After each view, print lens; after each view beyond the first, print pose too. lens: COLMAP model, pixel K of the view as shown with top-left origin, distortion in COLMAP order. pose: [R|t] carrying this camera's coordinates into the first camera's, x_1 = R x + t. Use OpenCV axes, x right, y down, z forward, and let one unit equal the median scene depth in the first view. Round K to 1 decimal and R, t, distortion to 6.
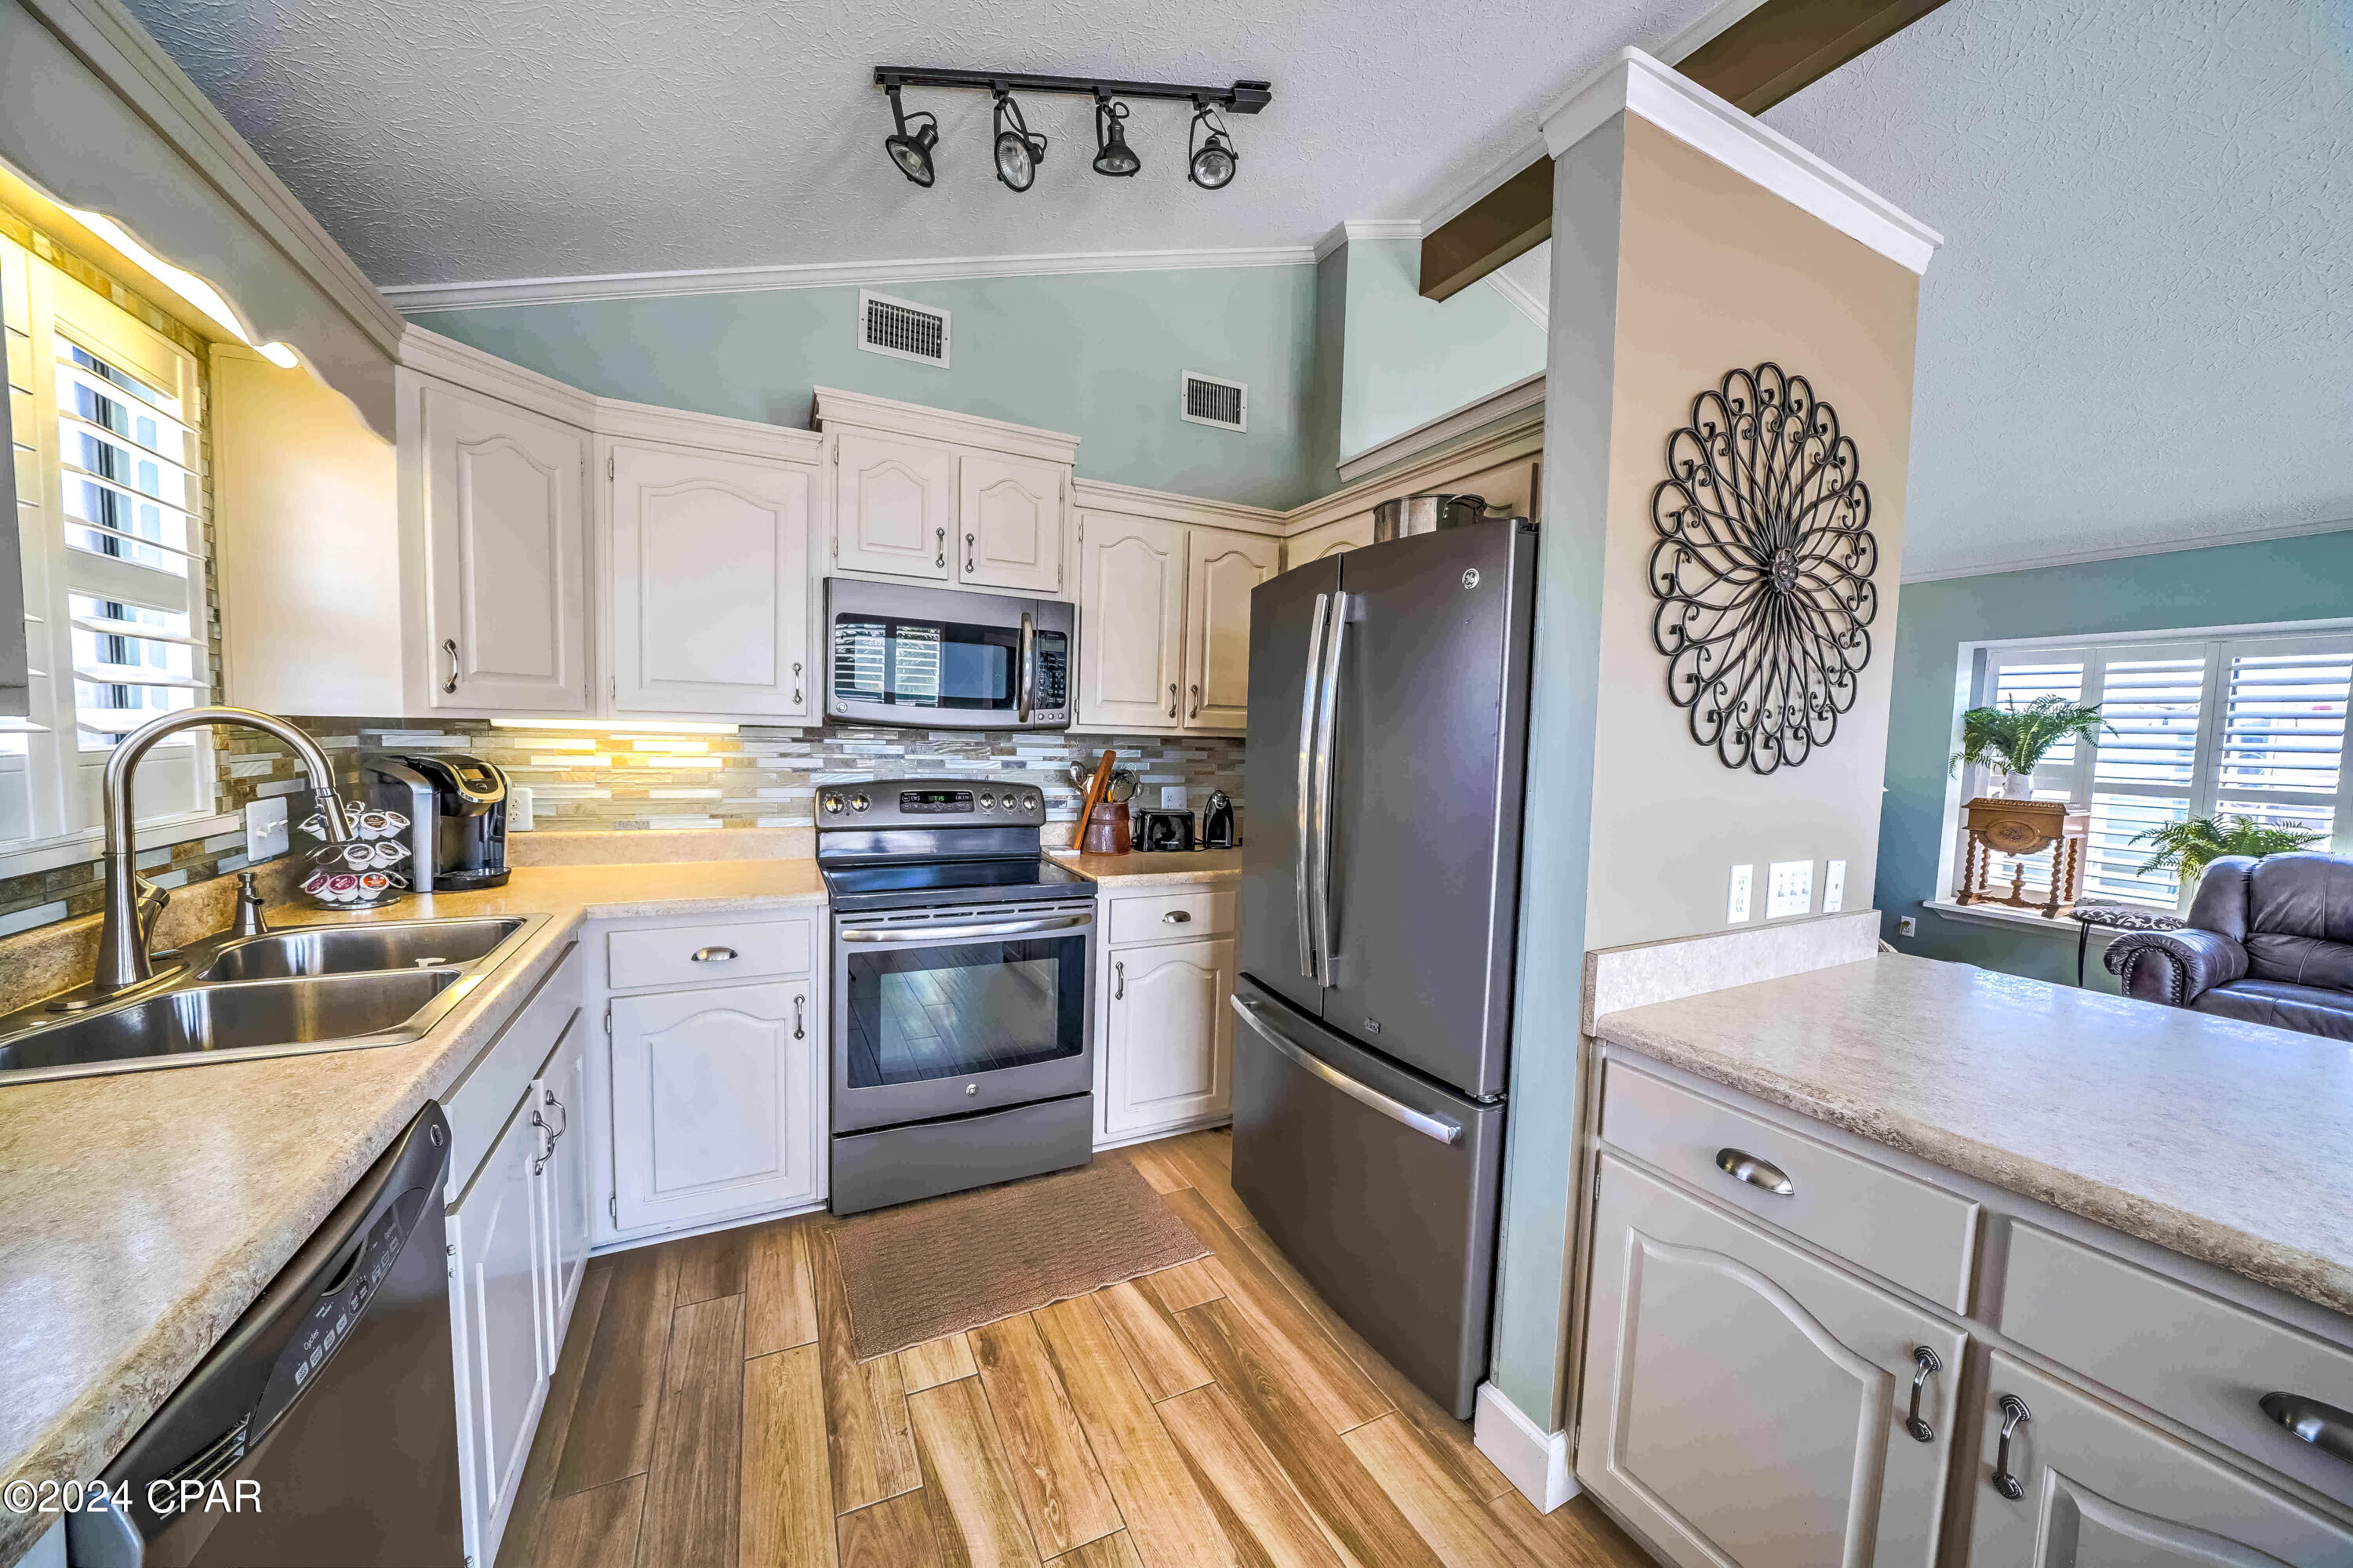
lens RADIAL K [[820.7, 0, 1169.9], [0, 820.7, 788.5], [0, 0, 1]] dist [-0.023934, 0.001692]
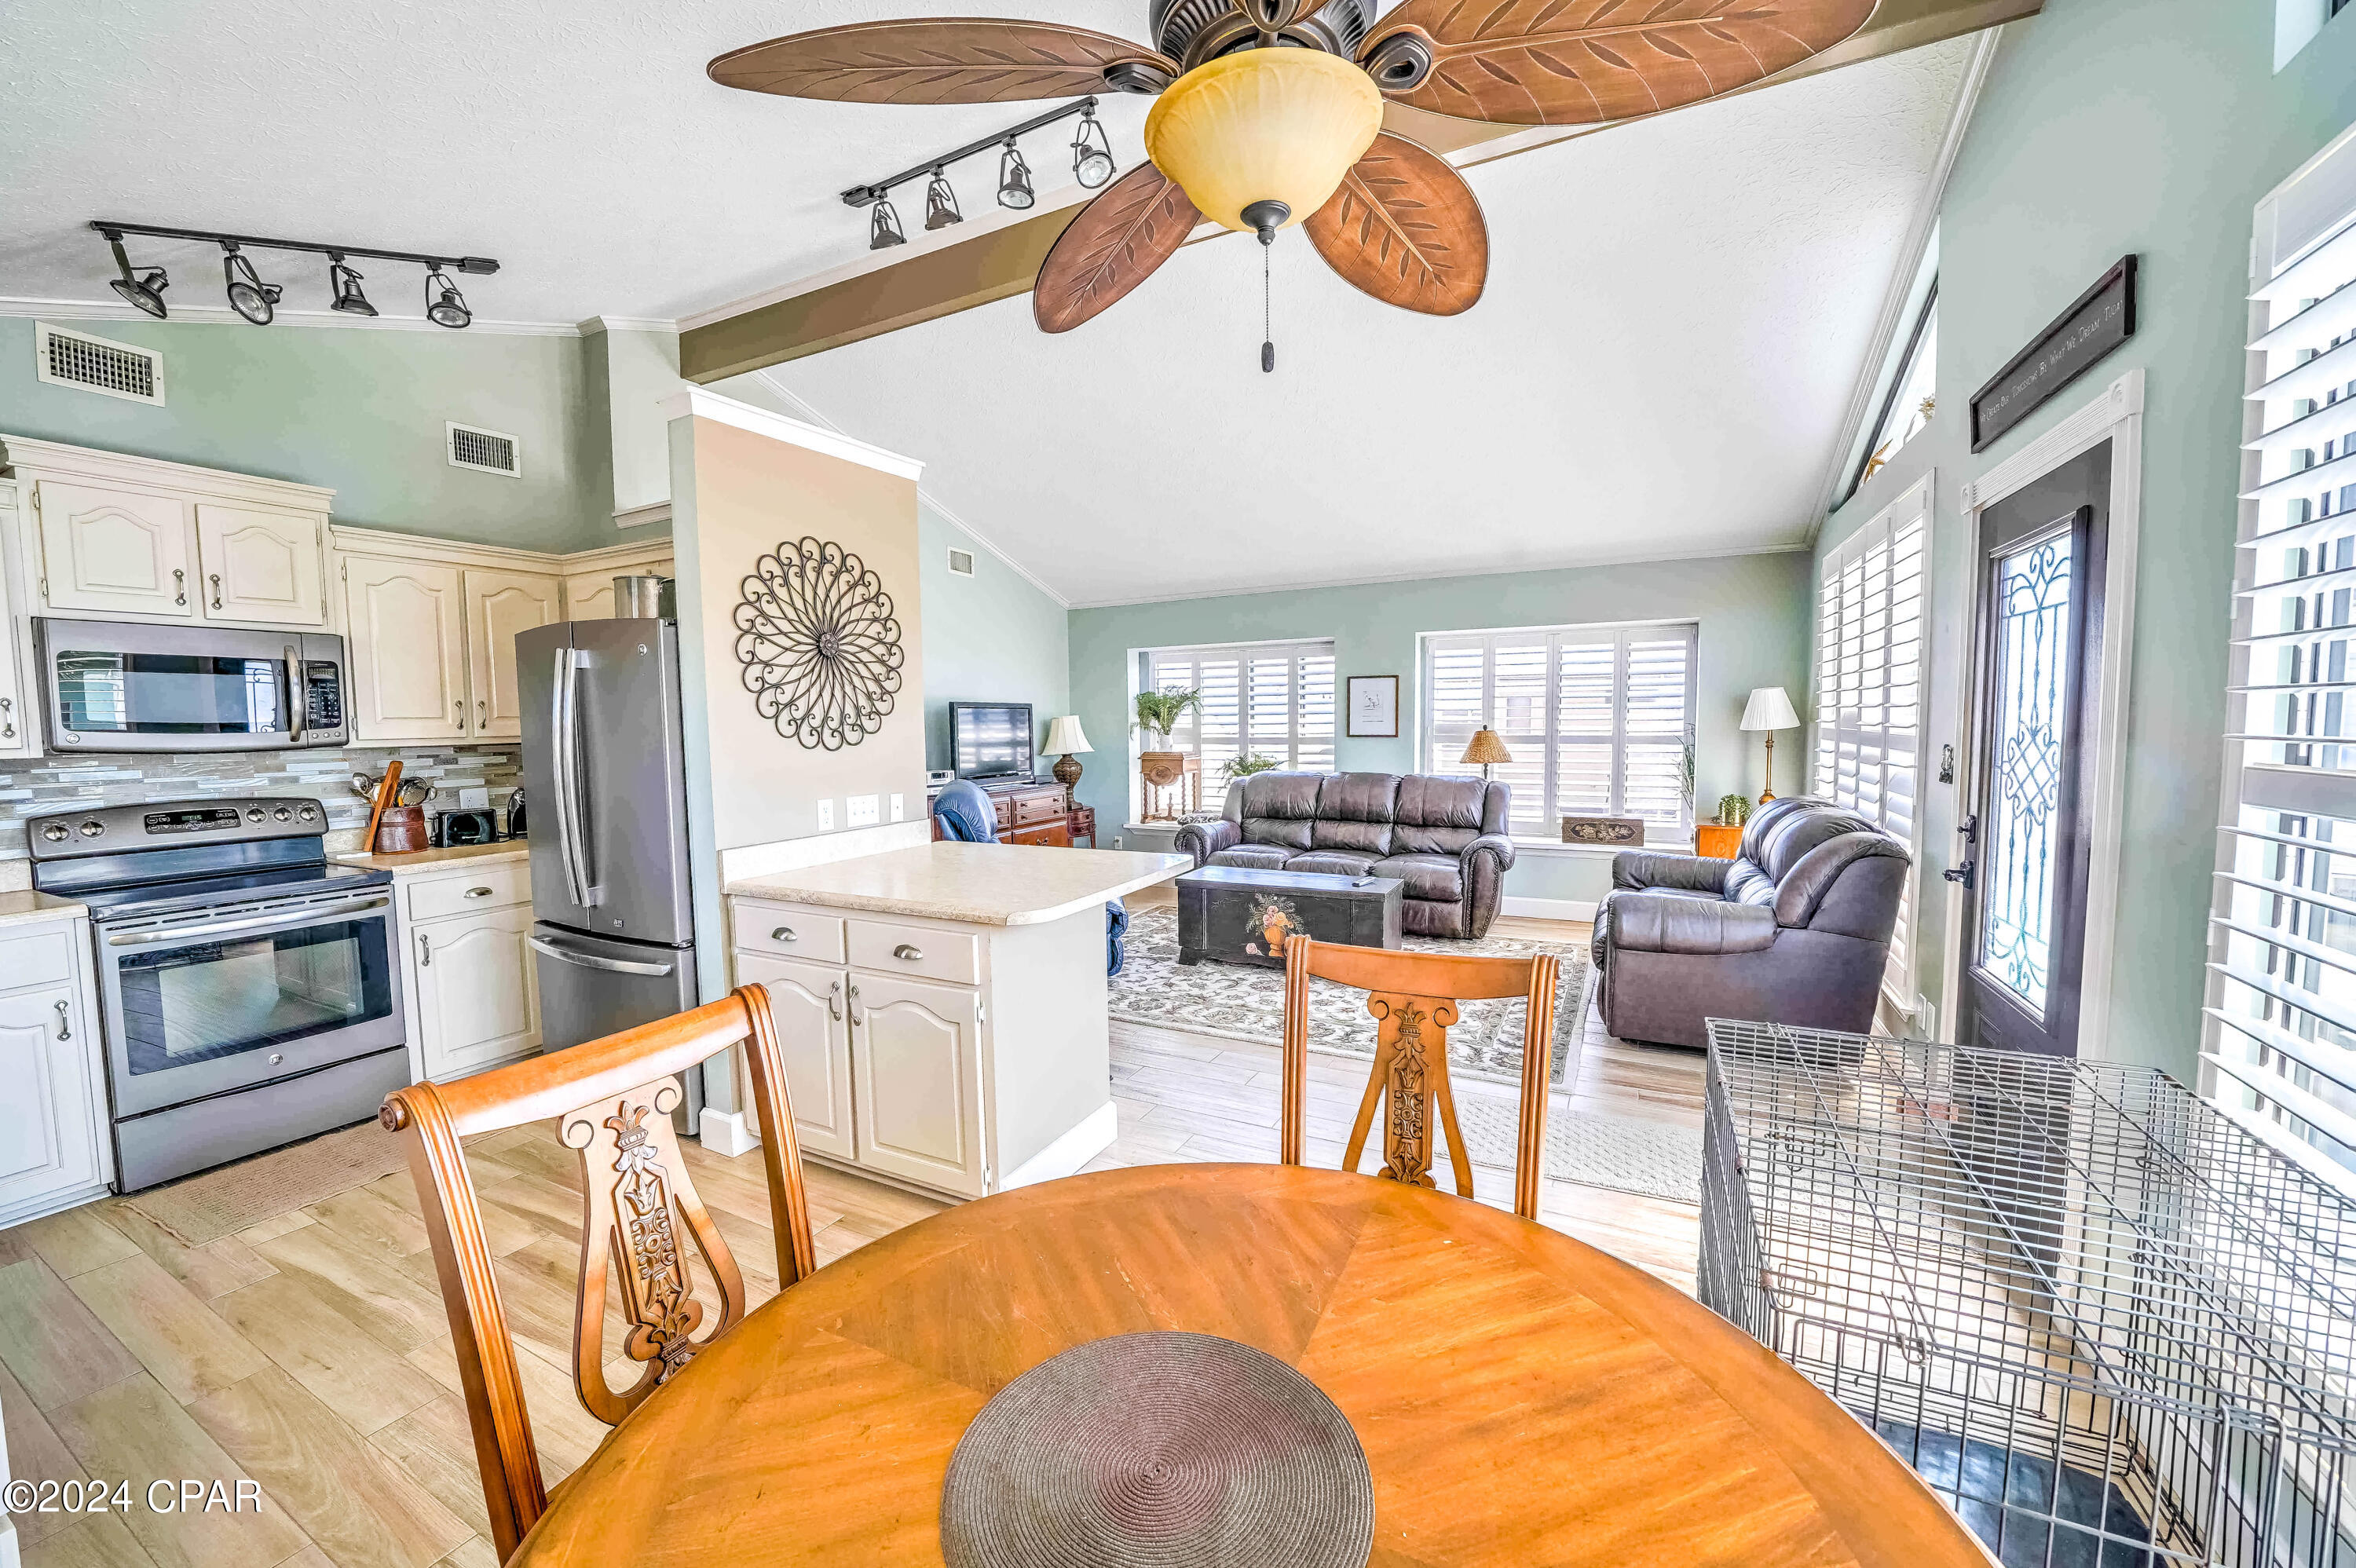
lens RADIAL K [[899.9, 0, 1166.8], [0, 899.9, 785.5], [0, 0, 1]] dist [-0.025247, 0.001924]
pose [[0.806993, -0.083542, 0.584623, 0.105659], [0.076960, 0.996379, 0.036147, 0.038508], [-0.585526, 0.015822, 0.810500, -0.933555]]
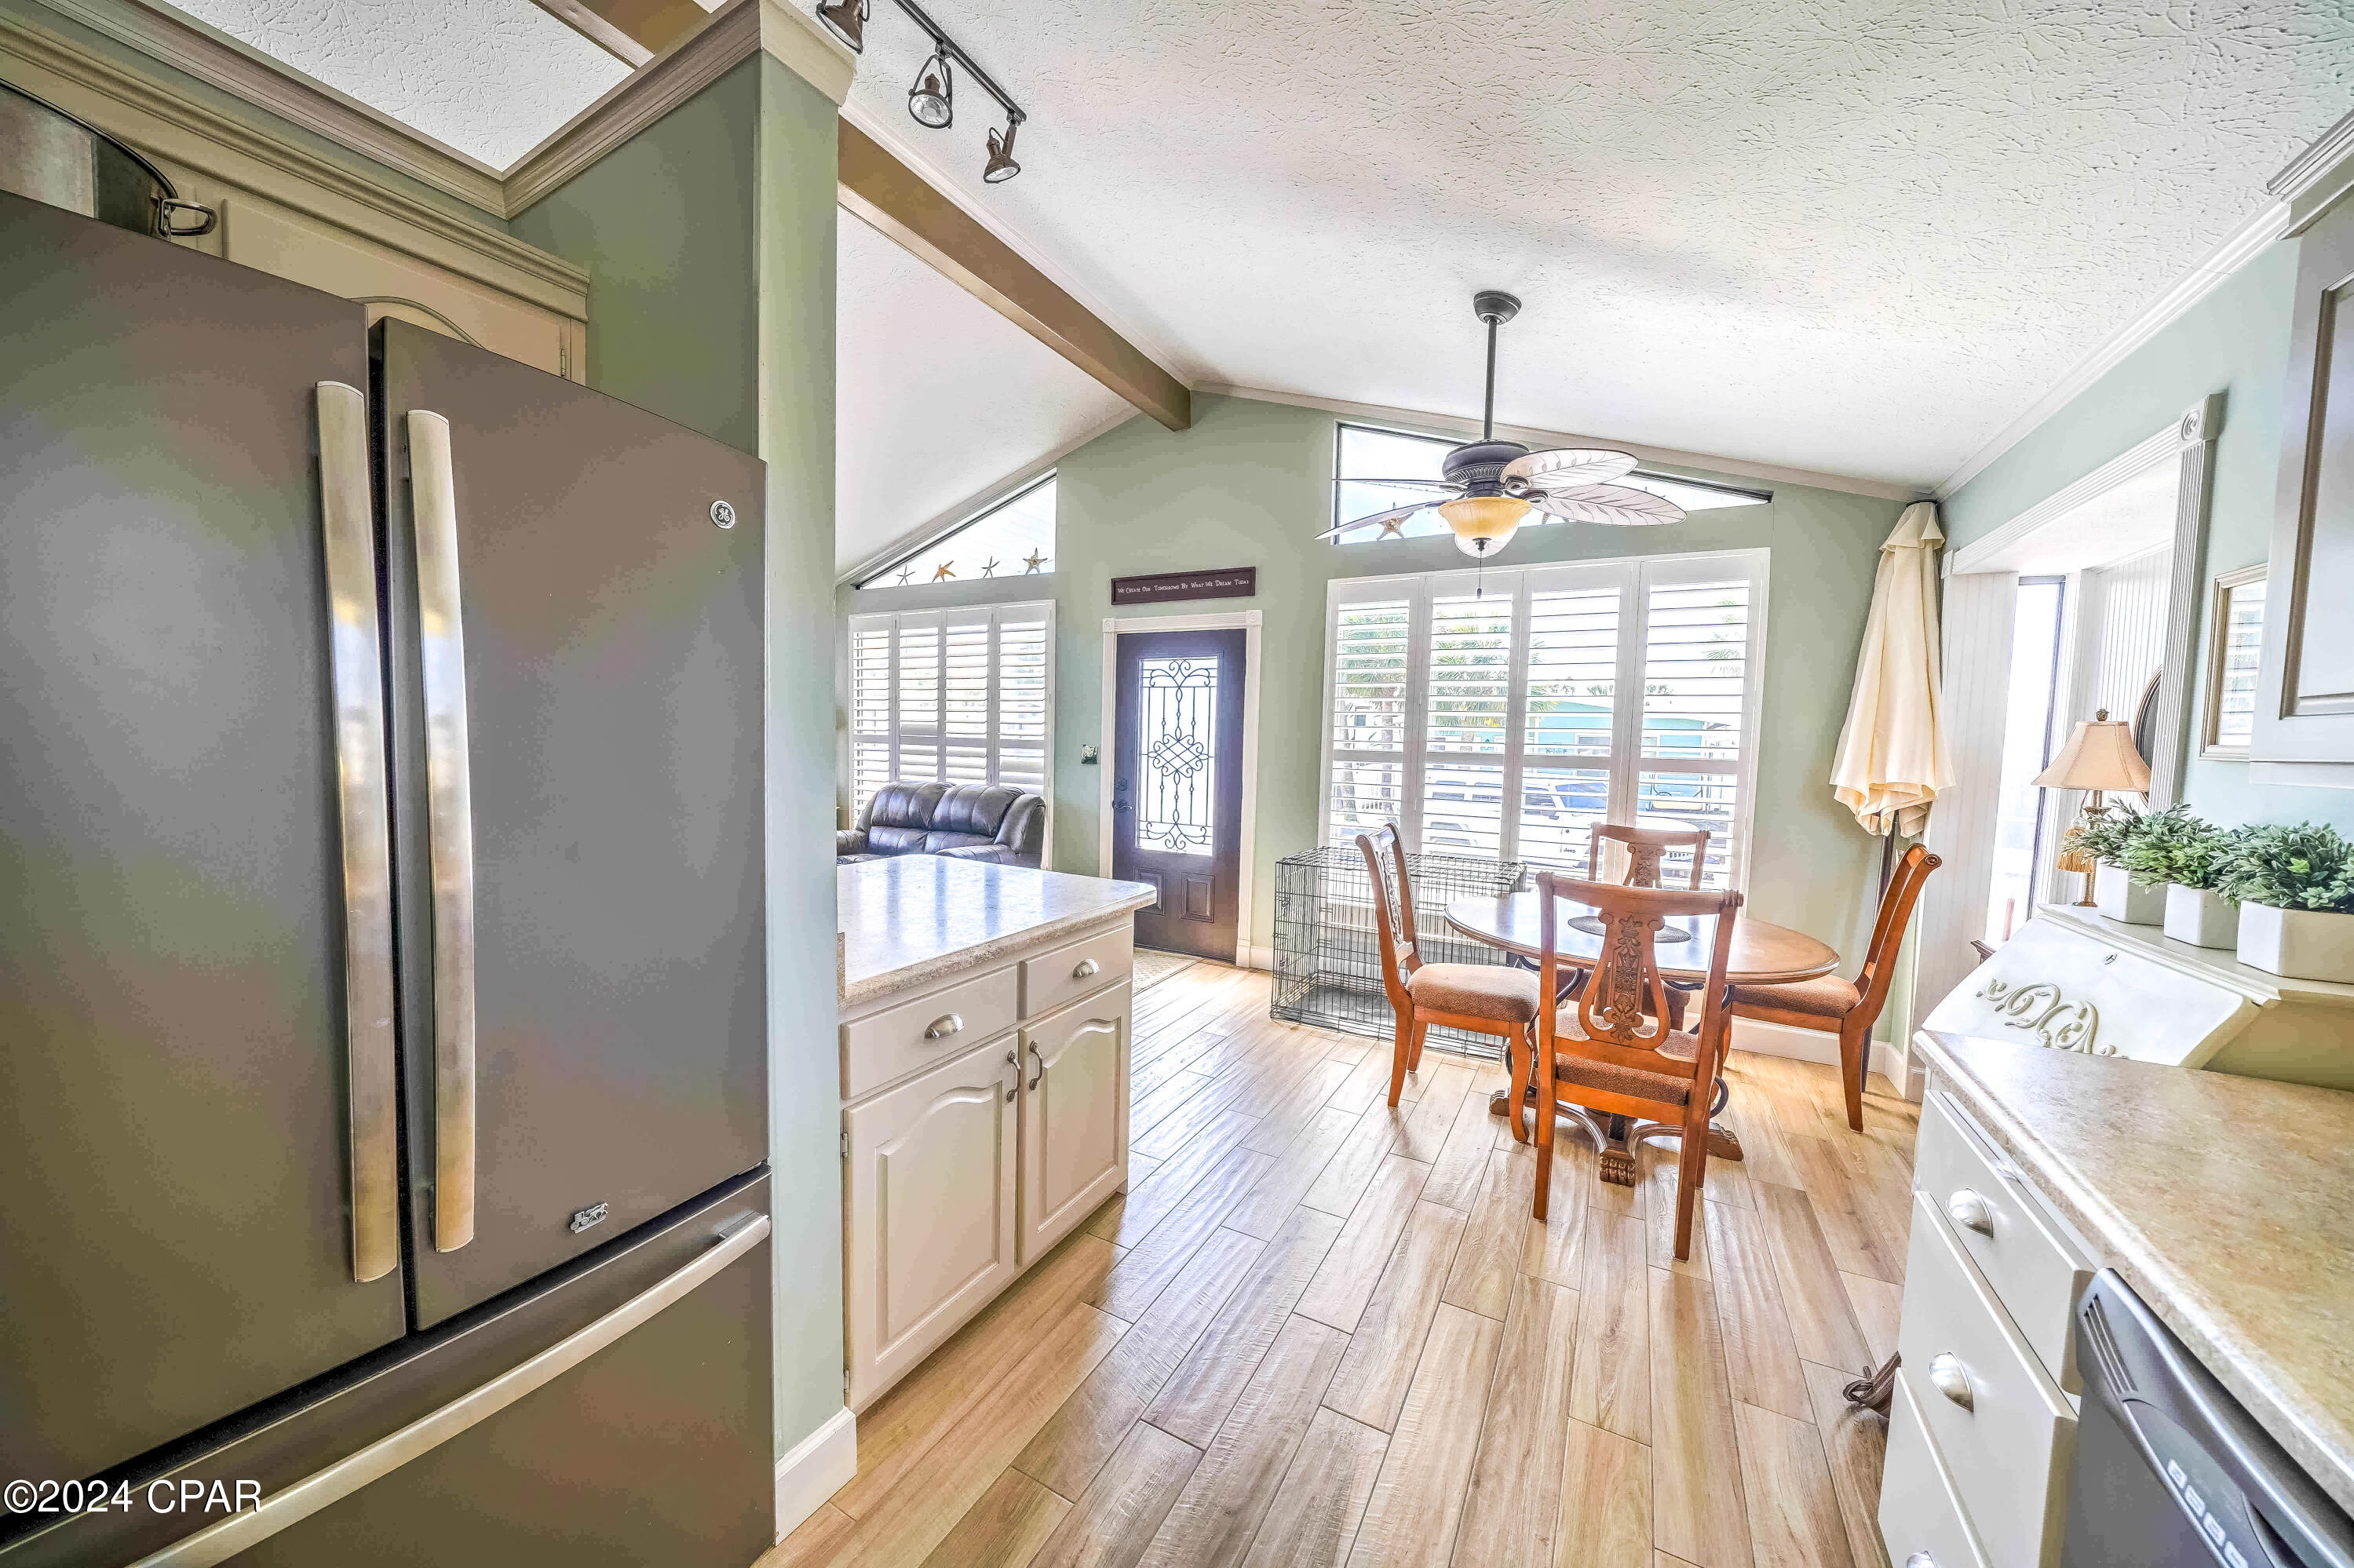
lens RADIAL K [[821.0, 0, 1162.4], [0, 821.0, 791.7], [0, 0, 1]] dist [-0.023934, 0.001692]
pose [[-0.559518, -0.098472, 0.822948, -0.388324], [0.015939, 0.991455, 0.129472, -0.073666], [-0.828665, 0.085559, -0.553167, 0.861748]]
